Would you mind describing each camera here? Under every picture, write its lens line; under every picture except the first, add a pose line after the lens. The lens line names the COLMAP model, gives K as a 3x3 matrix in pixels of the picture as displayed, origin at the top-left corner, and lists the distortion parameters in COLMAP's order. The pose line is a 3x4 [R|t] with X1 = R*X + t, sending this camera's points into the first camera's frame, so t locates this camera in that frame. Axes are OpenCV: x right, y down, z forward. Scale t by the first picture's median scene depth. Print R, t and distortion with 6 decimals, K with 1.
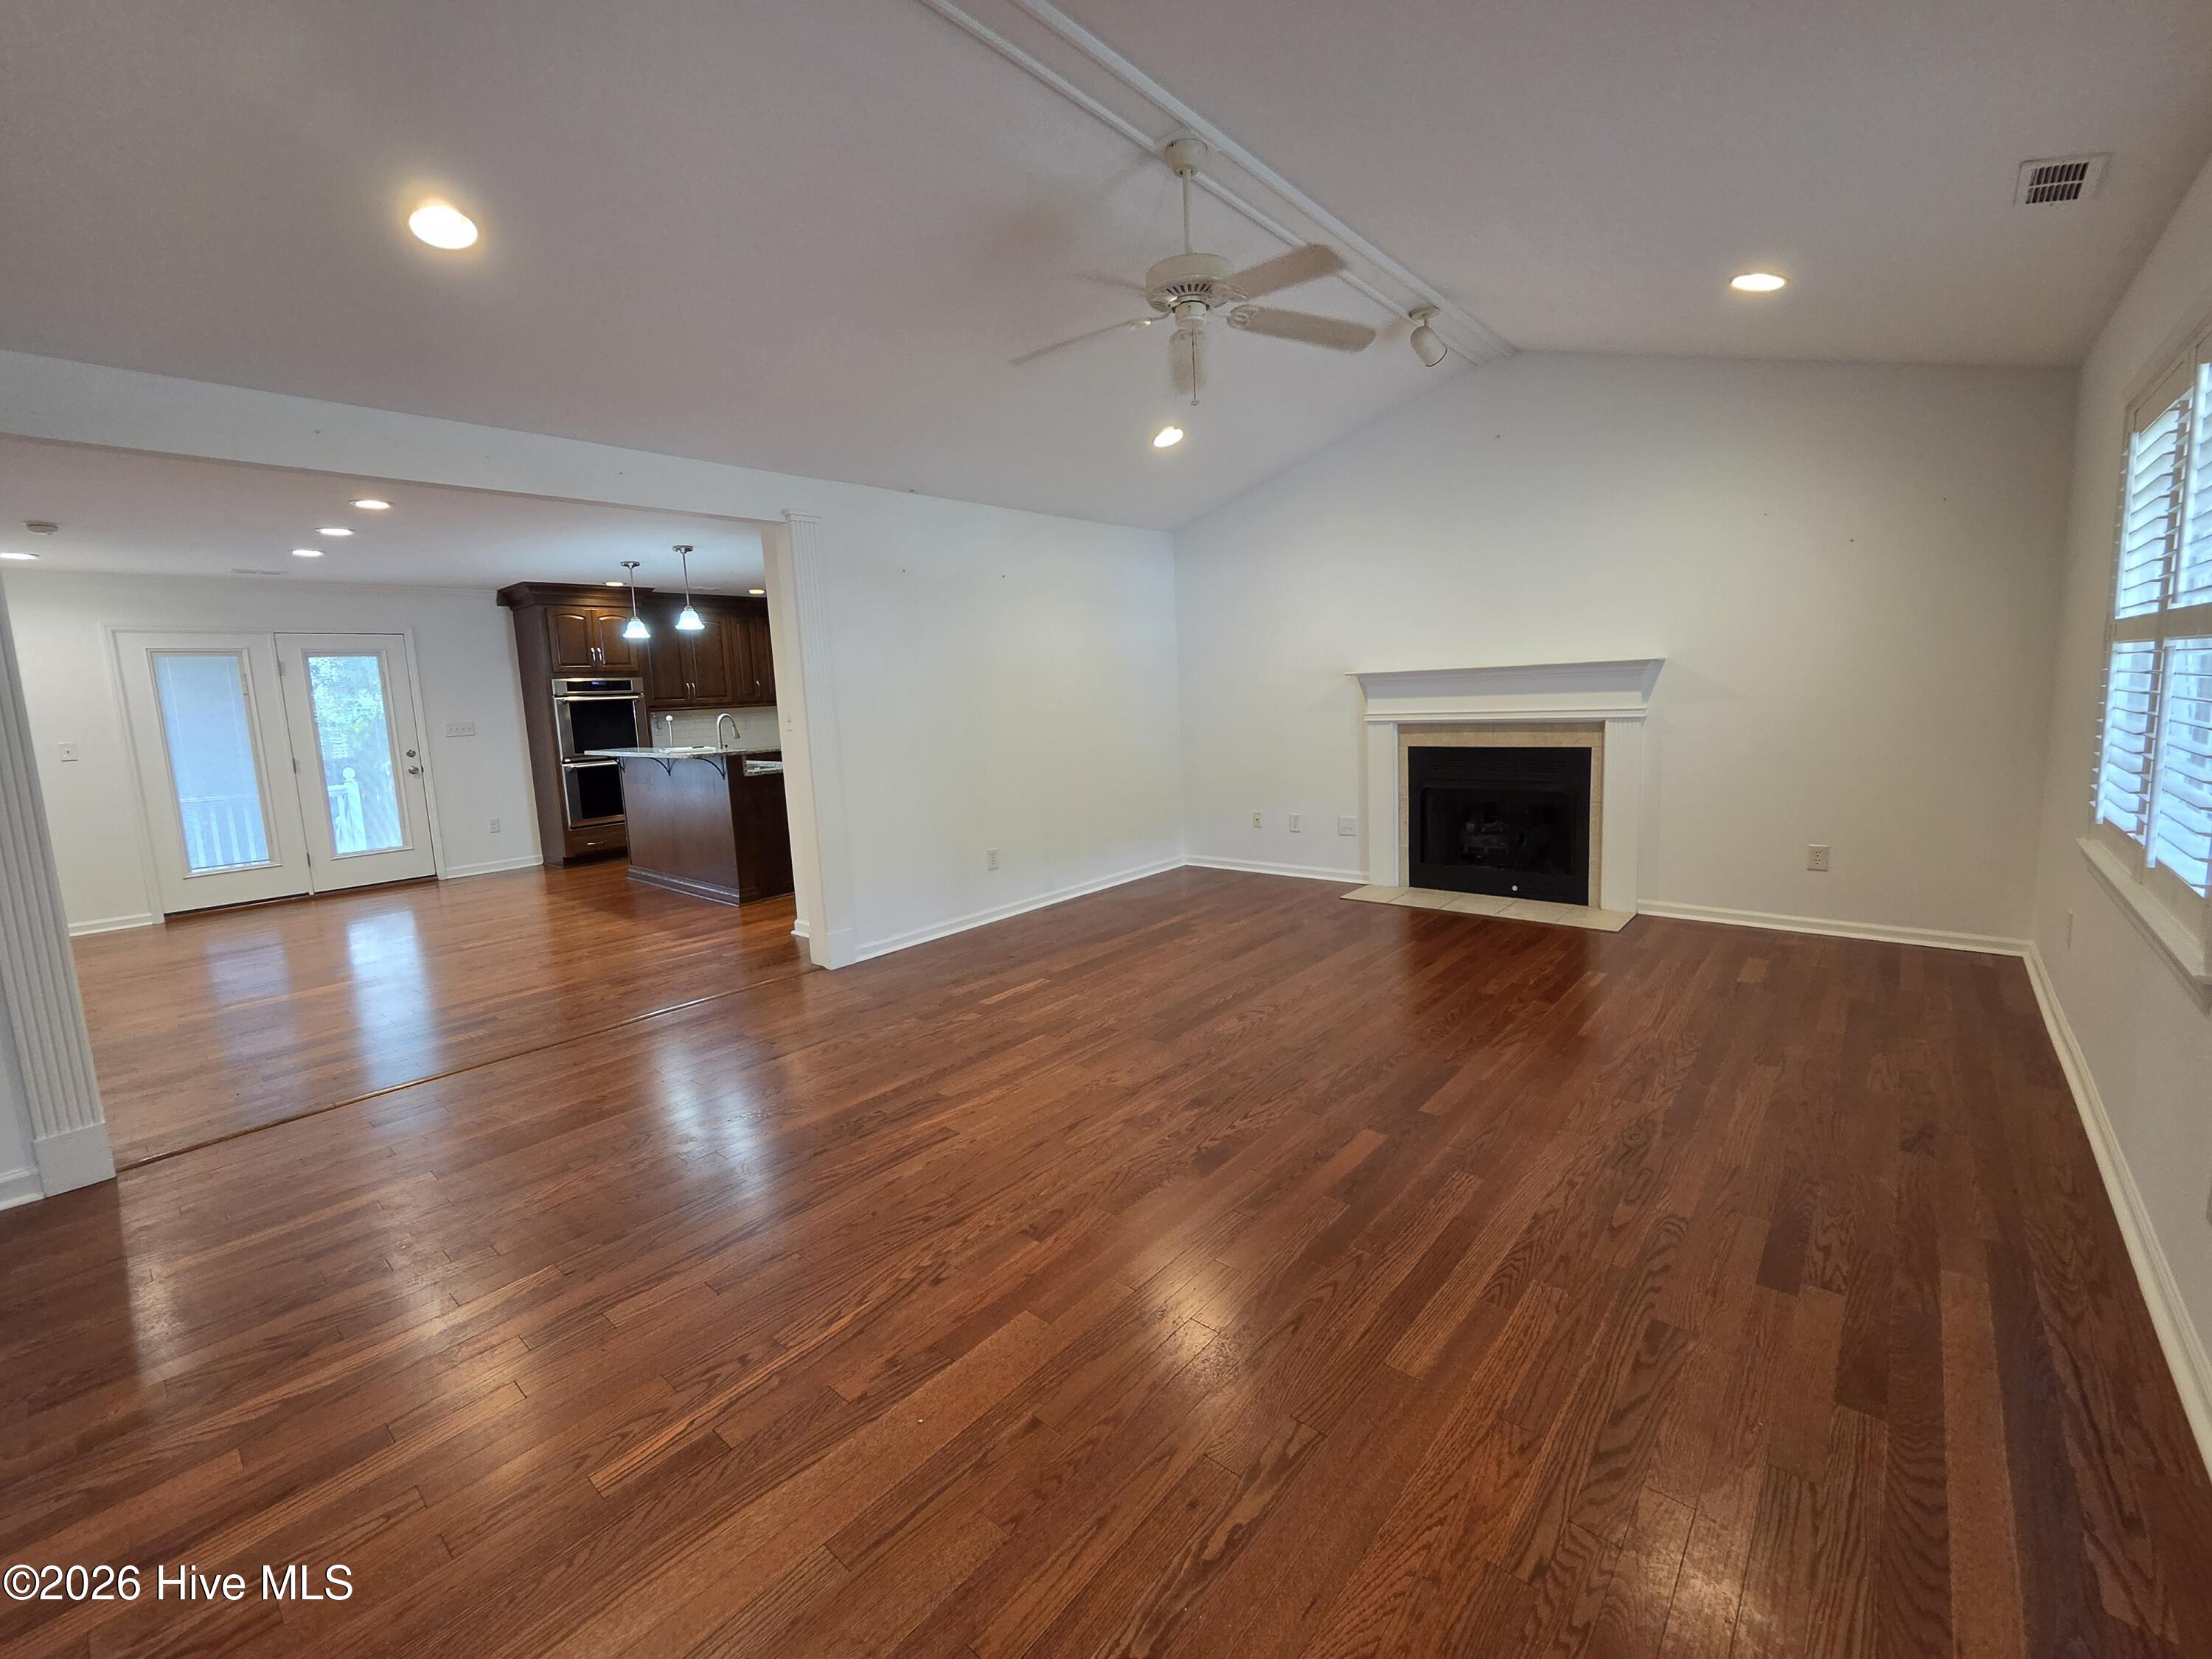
lens RADIAL K [[921.2, 0, 1110.2], [0, 921.2, 804.9], [0, 0, 1]] dist [-0.013199, 0.000467]
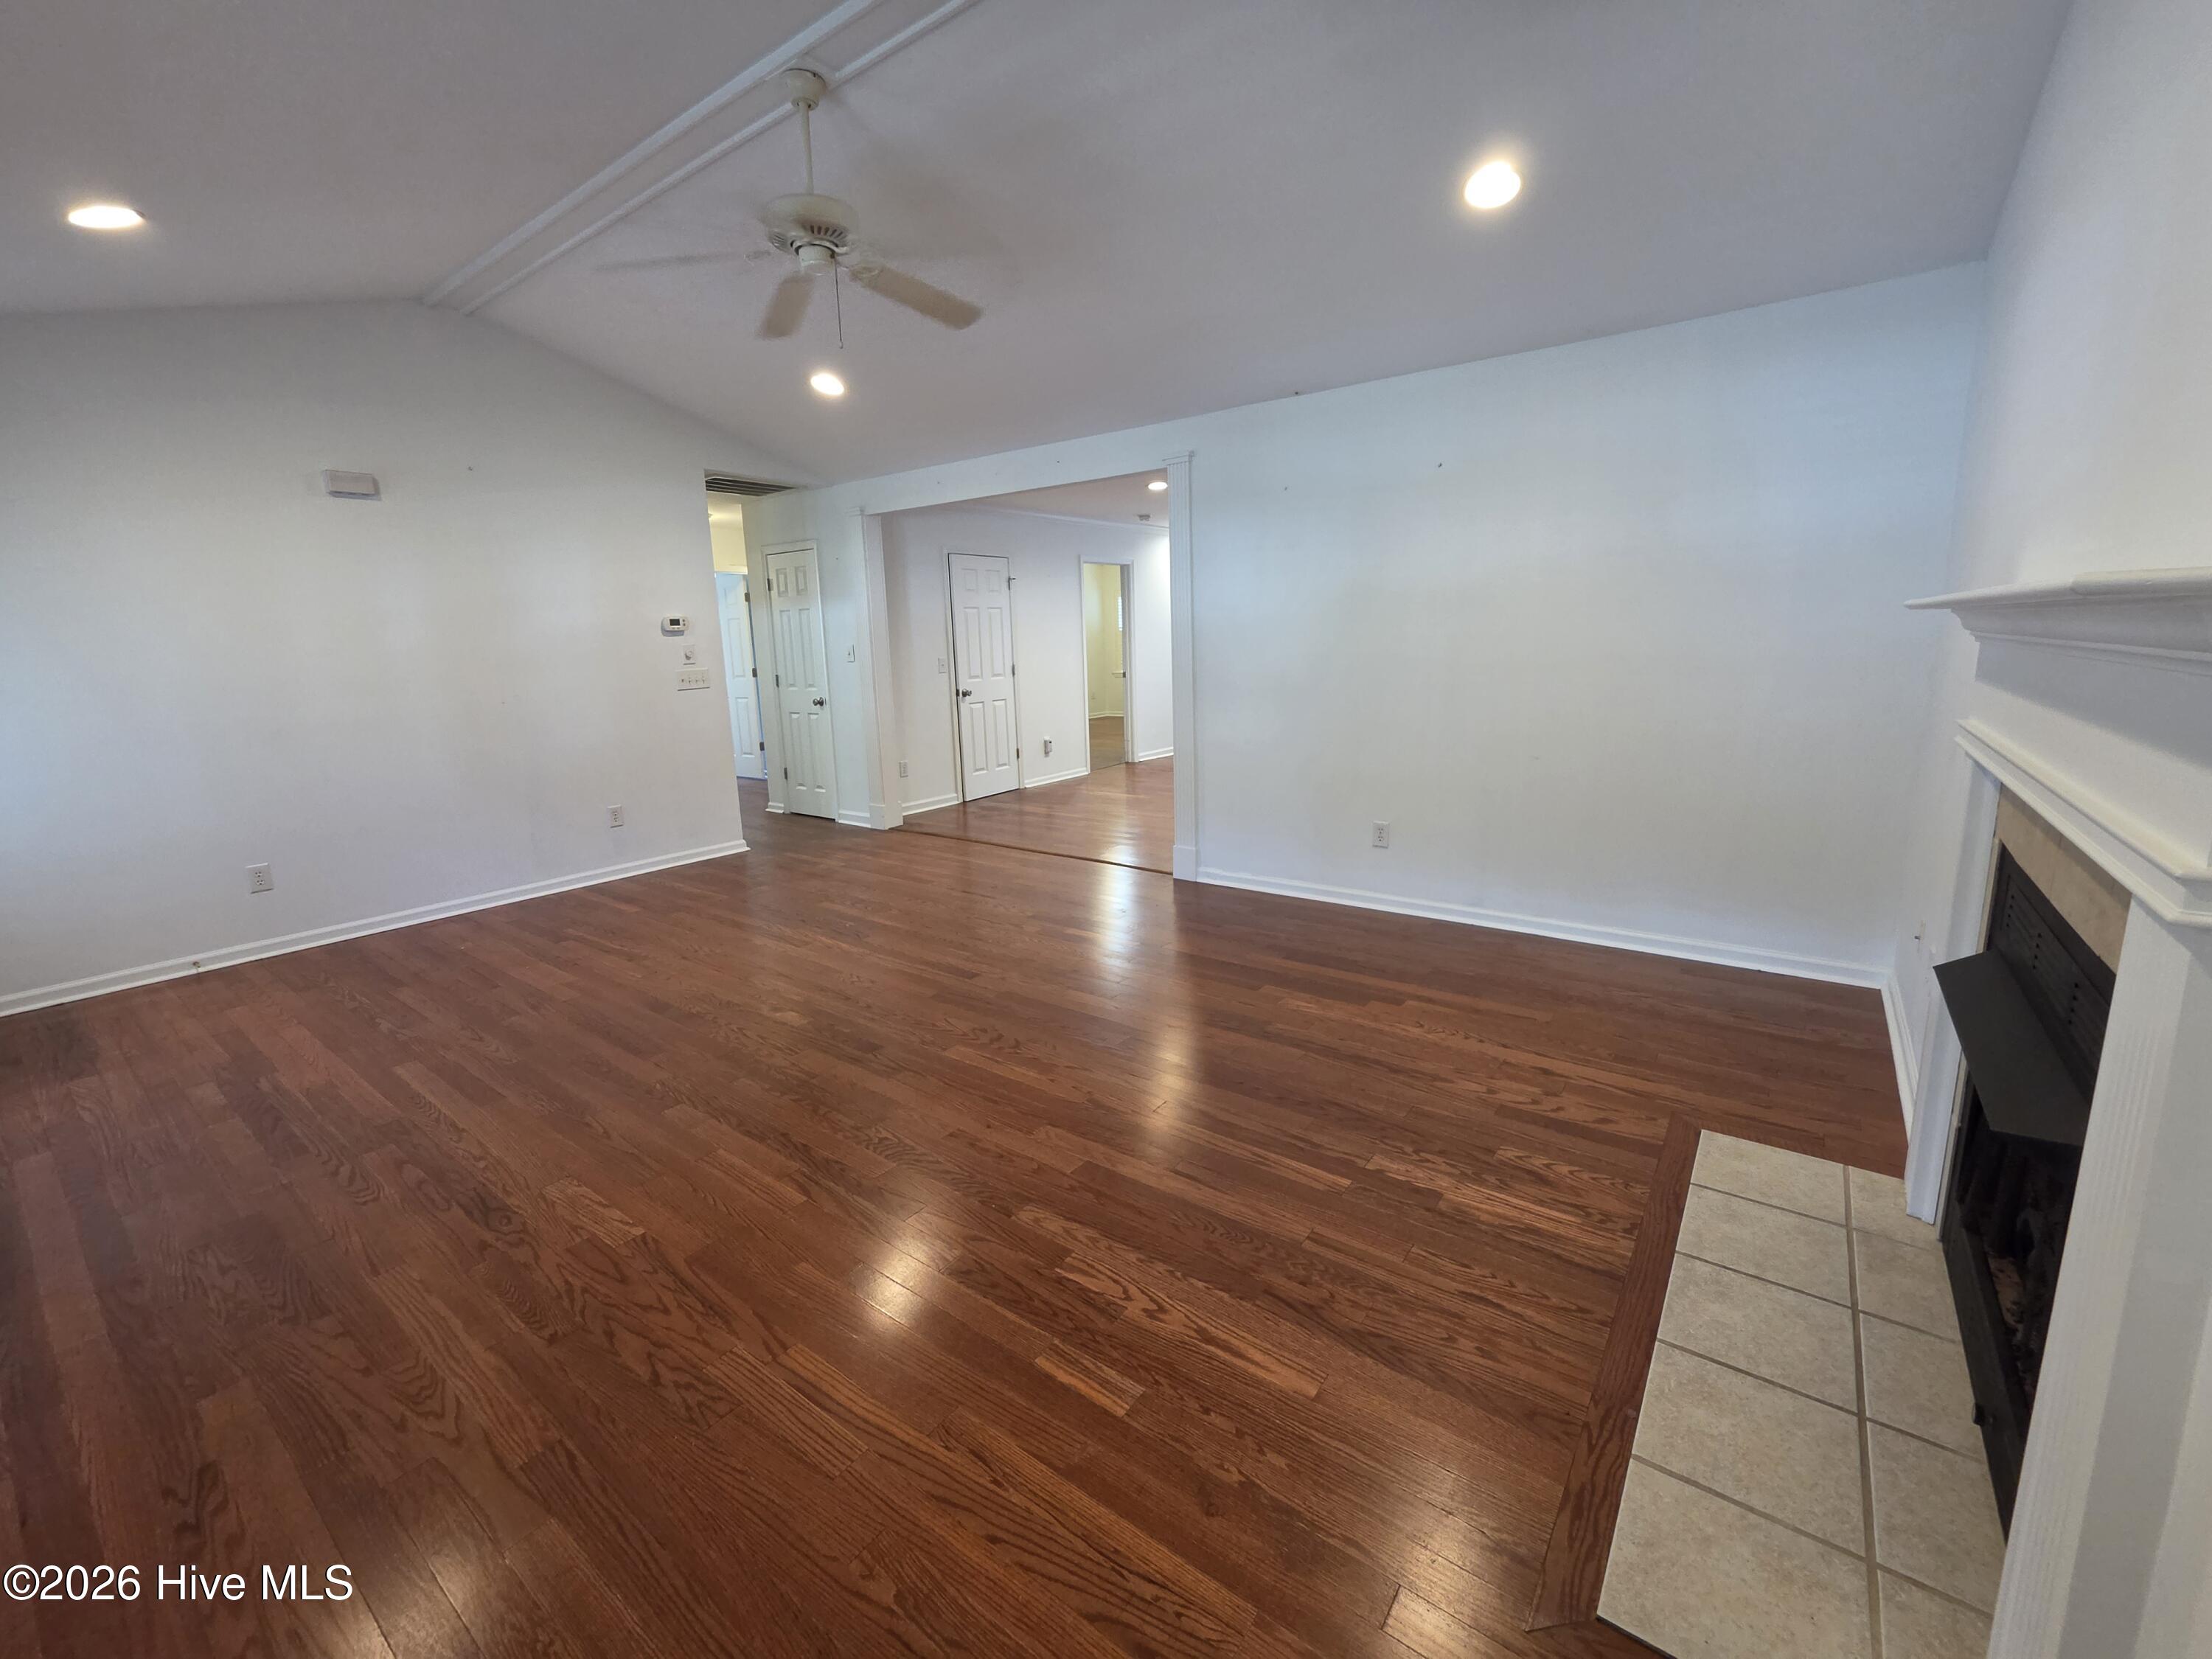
lens RADIAL K [[921.2, 0, 1110.2], [0, 921.2, 804.9], [0, 0, 1]] dist [-0.013199, 0.000467]
pose [[0.068650, 0.223674, -0.972243, 1.136038], [-0.099000, 0.971260, 0.216457, -0.211721], [0.992717, 0.081392, 0.088821, 1.223241]]
